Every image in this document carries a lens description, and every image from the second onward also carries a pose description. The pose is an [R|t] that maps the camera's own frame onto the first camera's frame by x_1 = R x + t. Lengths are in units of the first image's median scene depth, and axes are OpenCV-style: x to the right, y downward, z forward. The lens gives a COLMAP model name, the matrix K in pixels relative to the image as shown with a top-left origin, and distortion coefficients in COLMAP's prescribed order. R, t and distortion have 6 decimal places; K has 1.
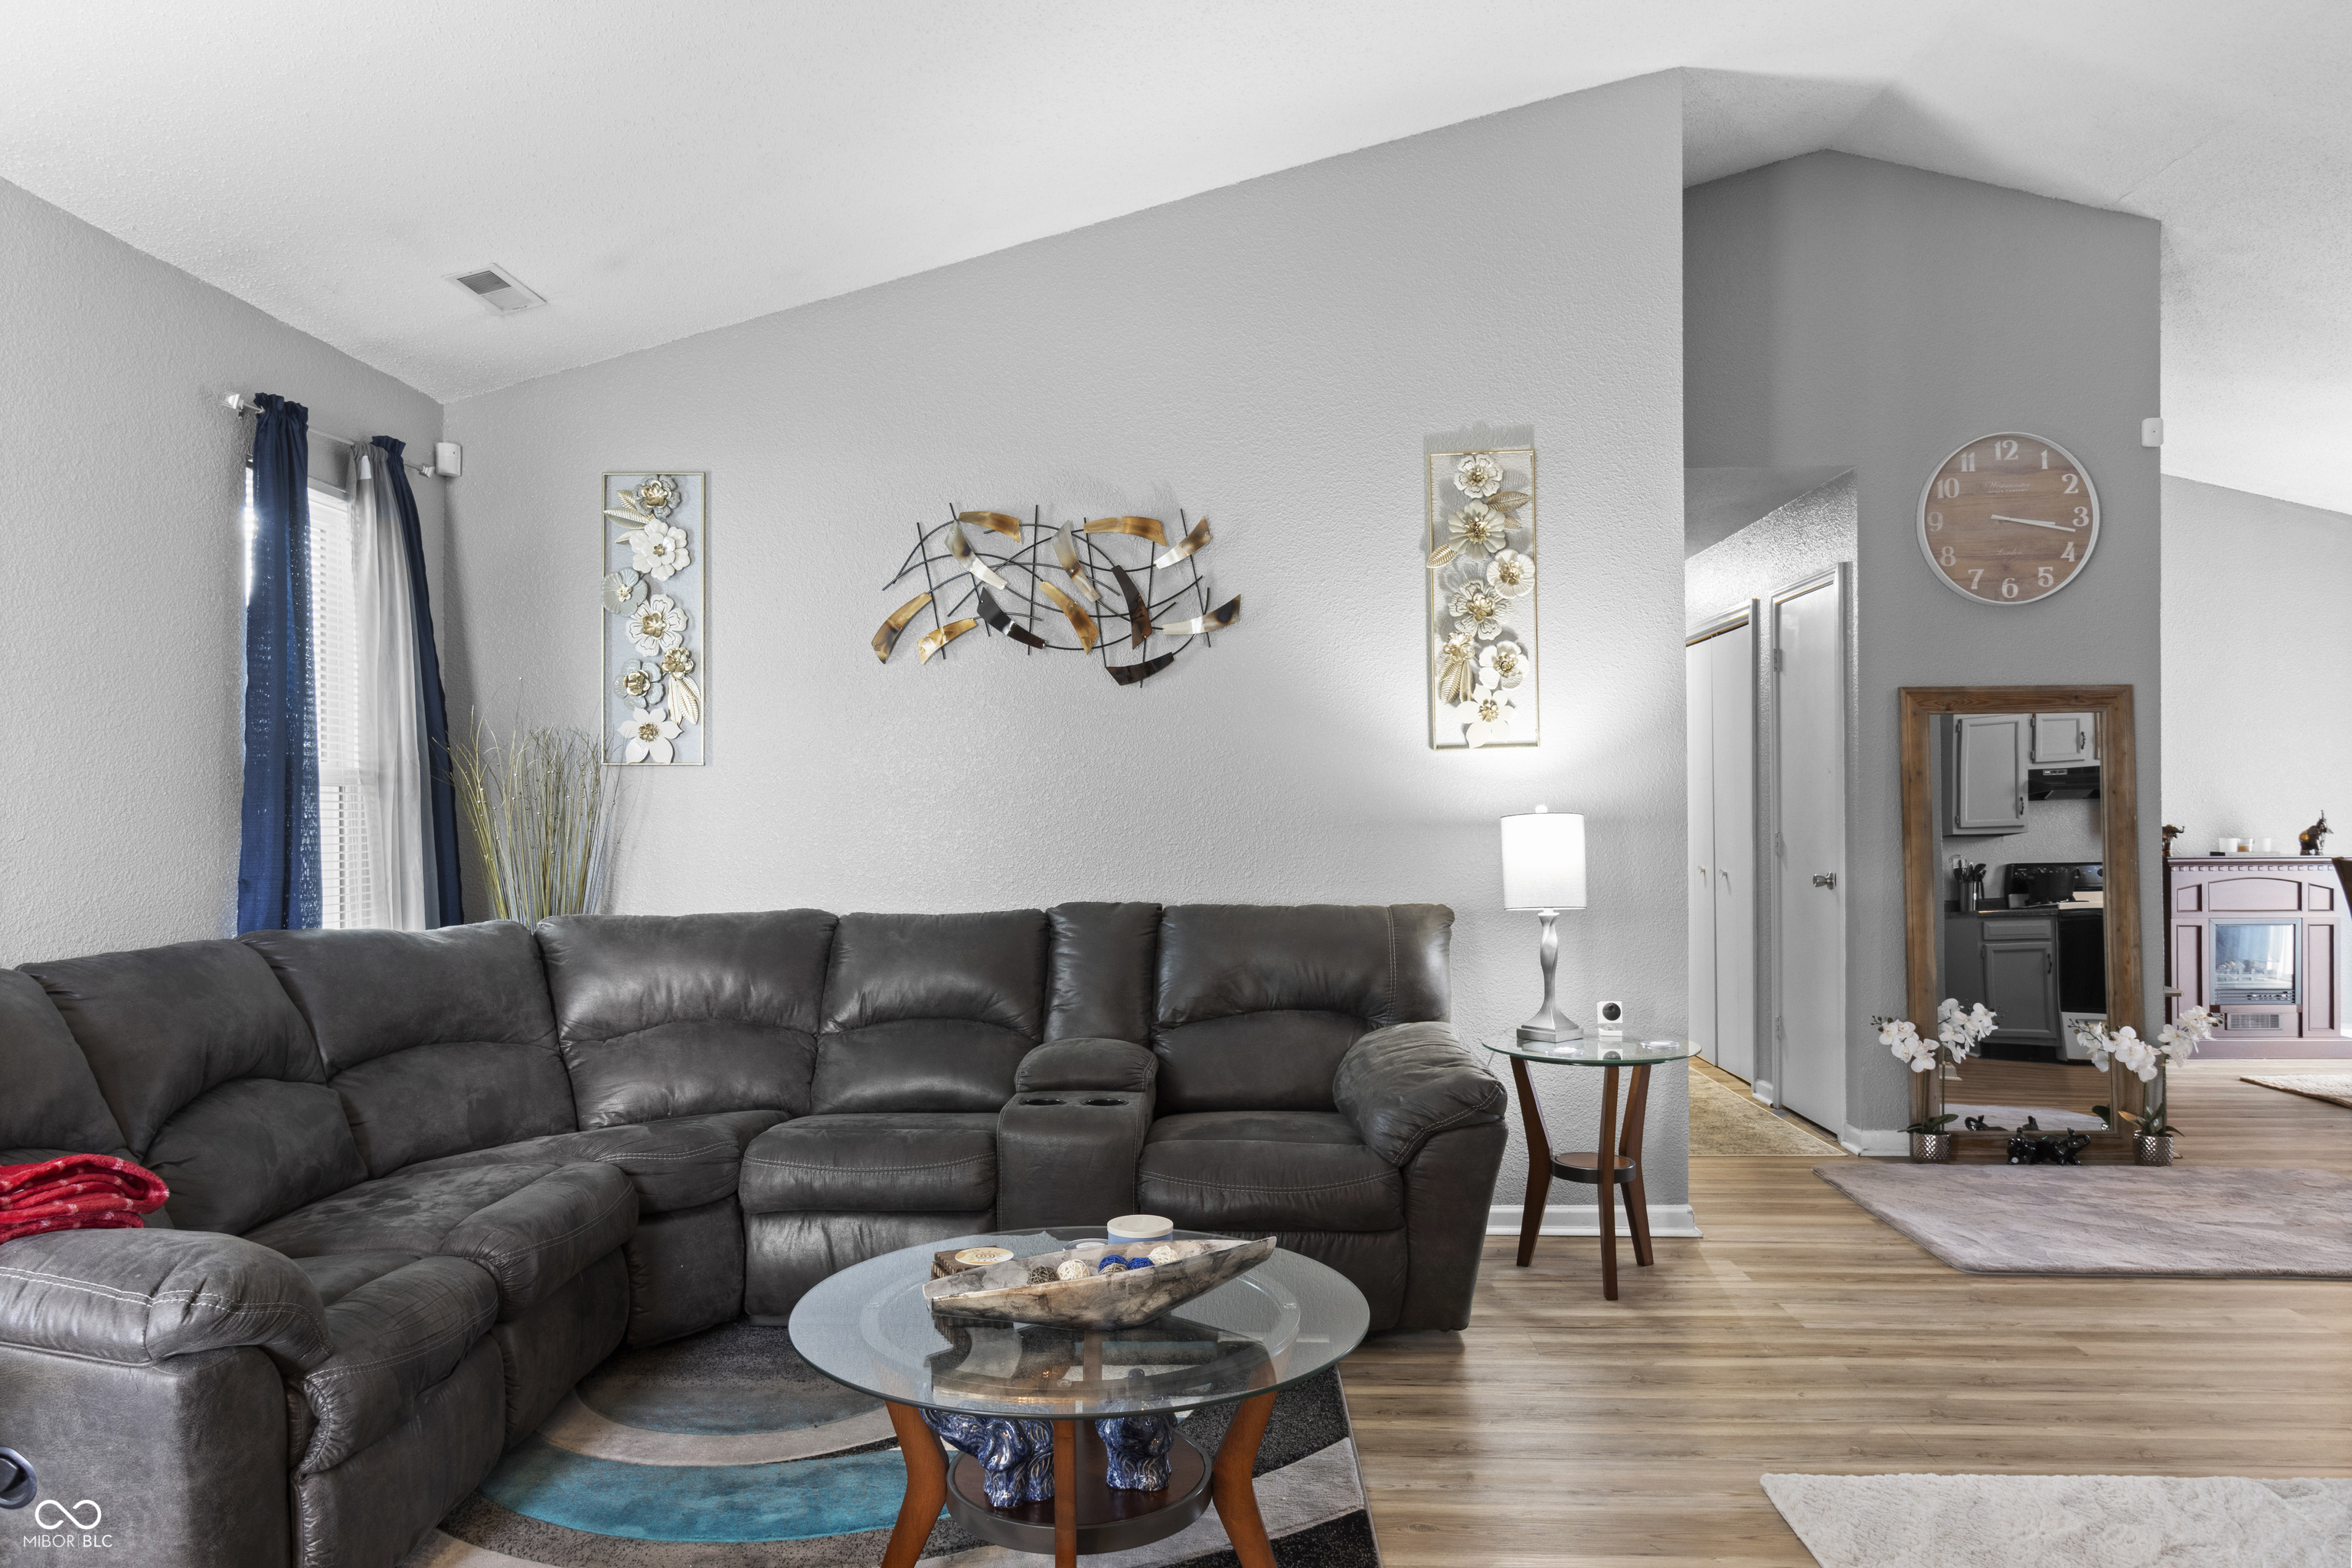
lens RADIAL K [[1523.4, 0, 1176.0], [0, 1523.4, 784.0], [0, 0, 1]] dist [0.008500, 0.002457]
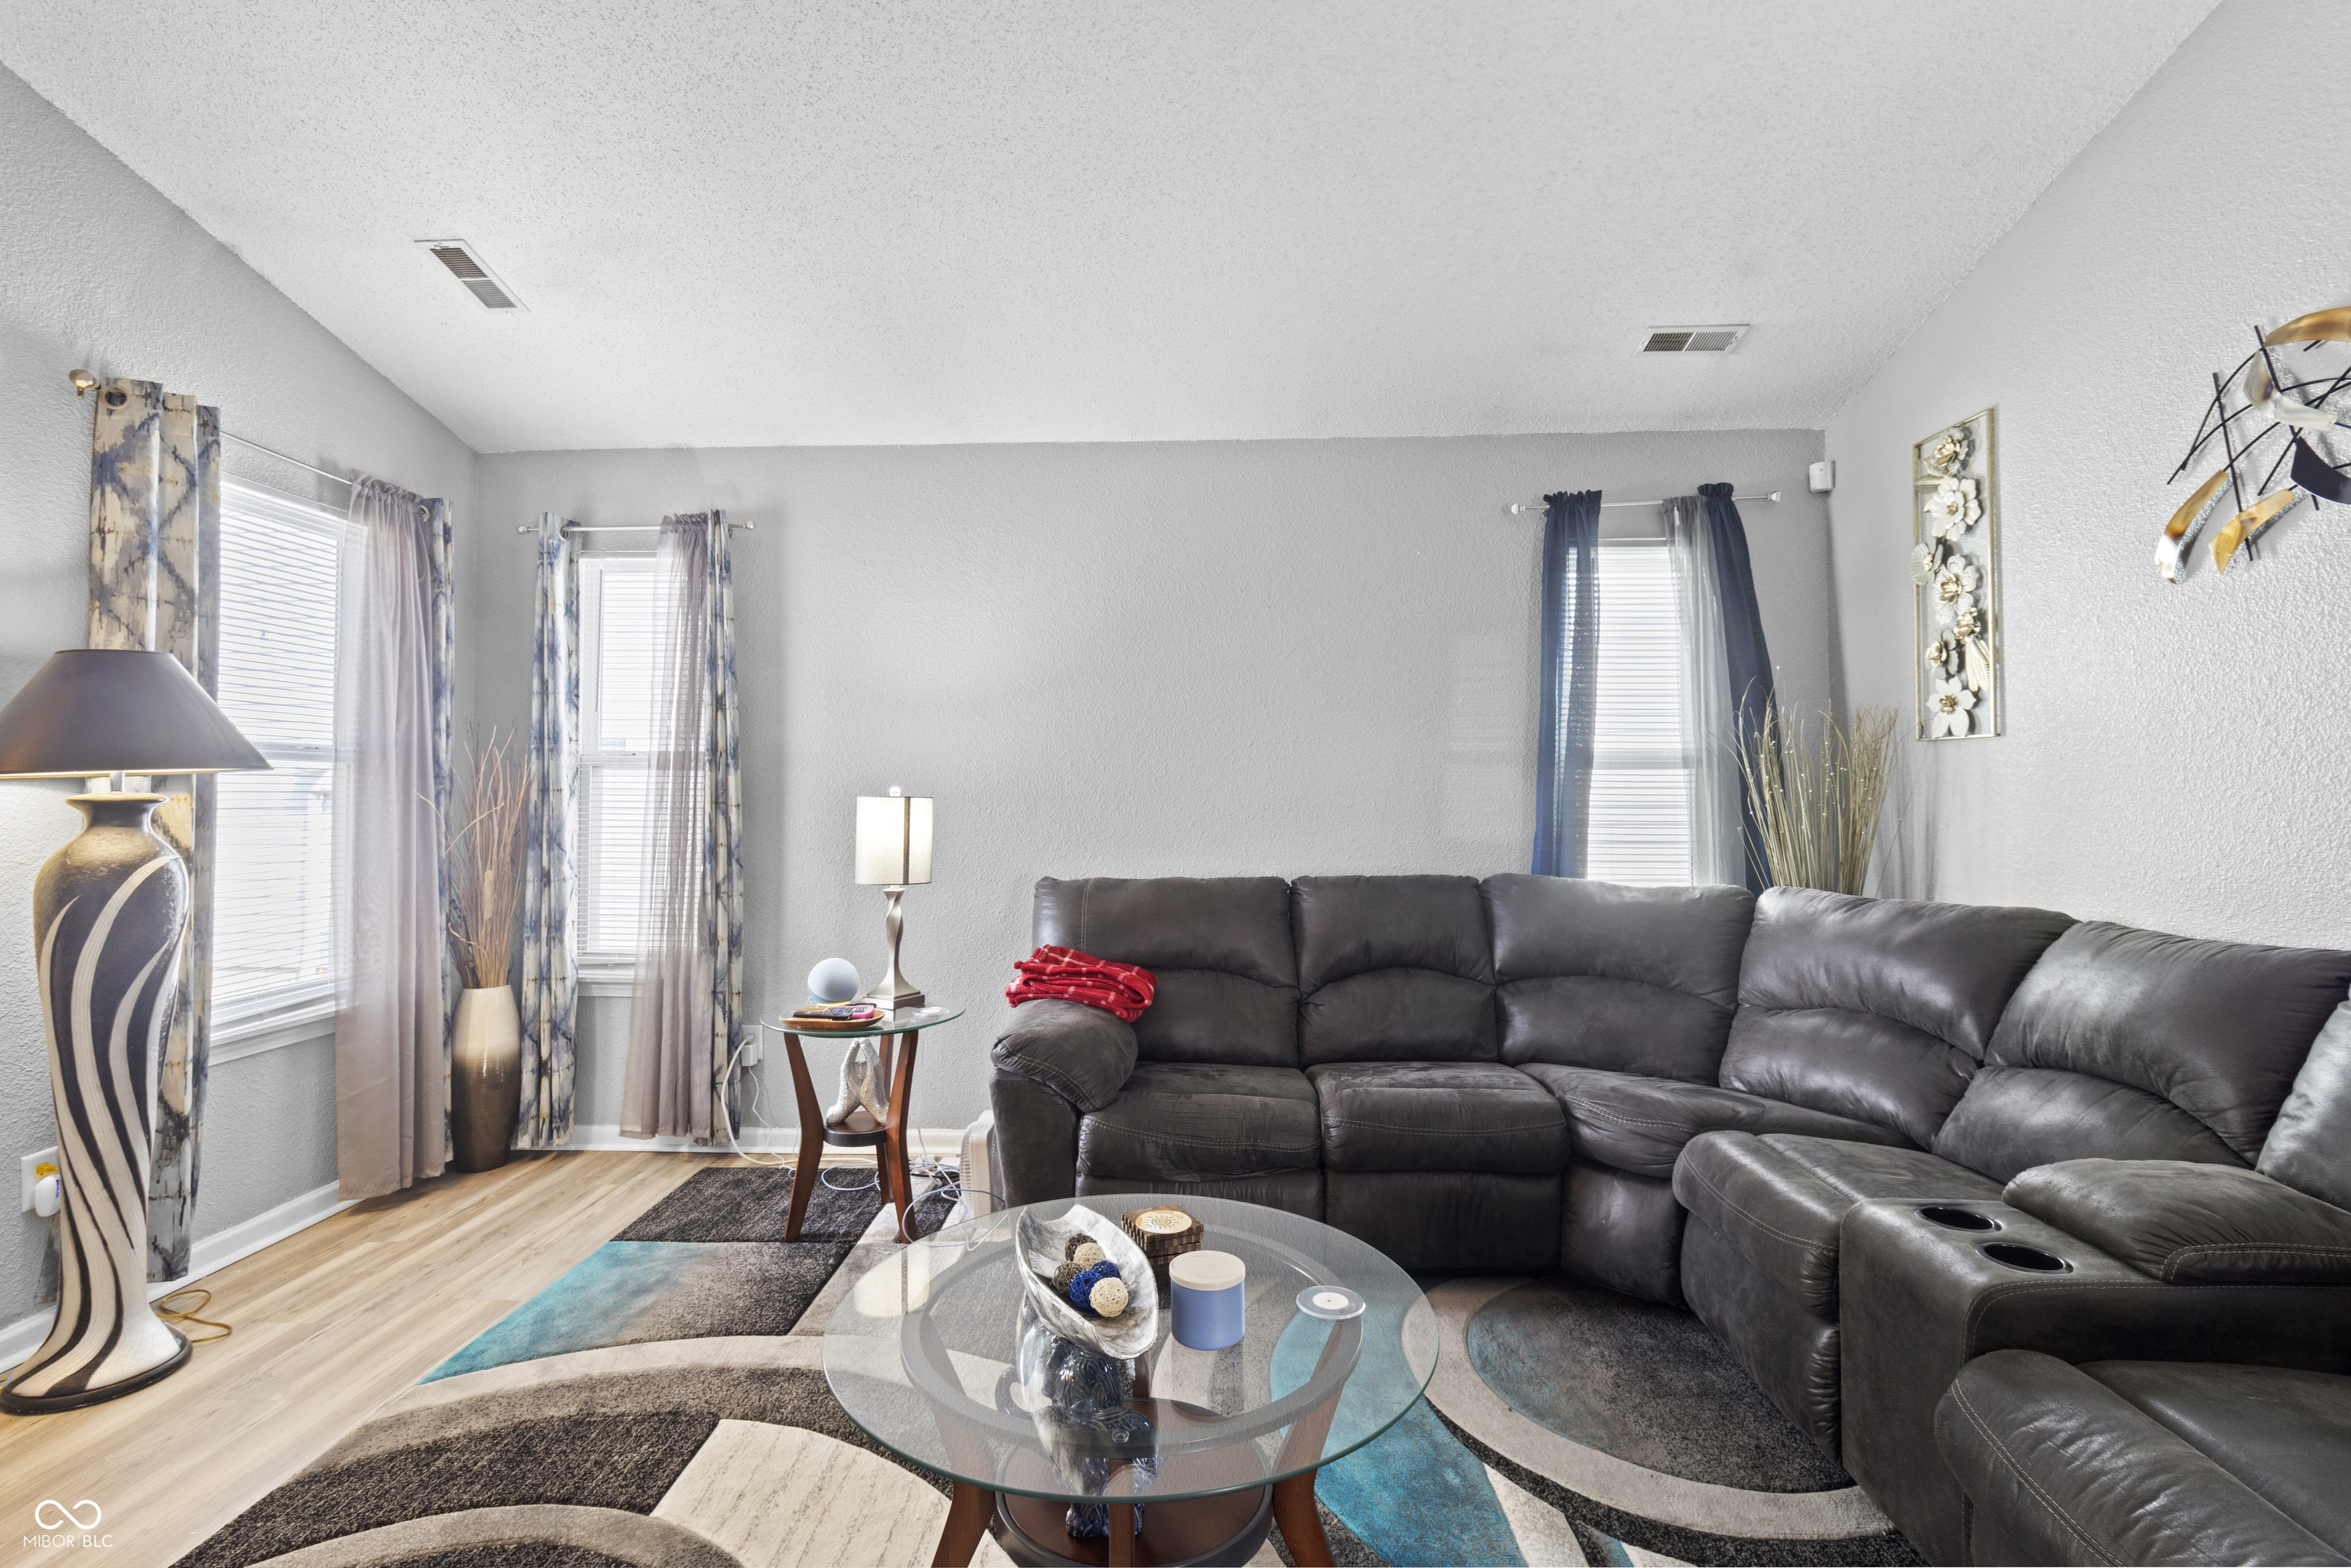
lens RADIAL K [[1073.1, 0, 1173.6], [0, 1073.1, 759.7], [0, 0, 1]] dist [0.000094, 0.000201]
pose [[-0.005038, -0.027287, -0.999615, 0.315857], [0.021661, 0.999390, -0.027390, 0.007846], [0.999753, -0.021790, -0.004444, 0.523996]]
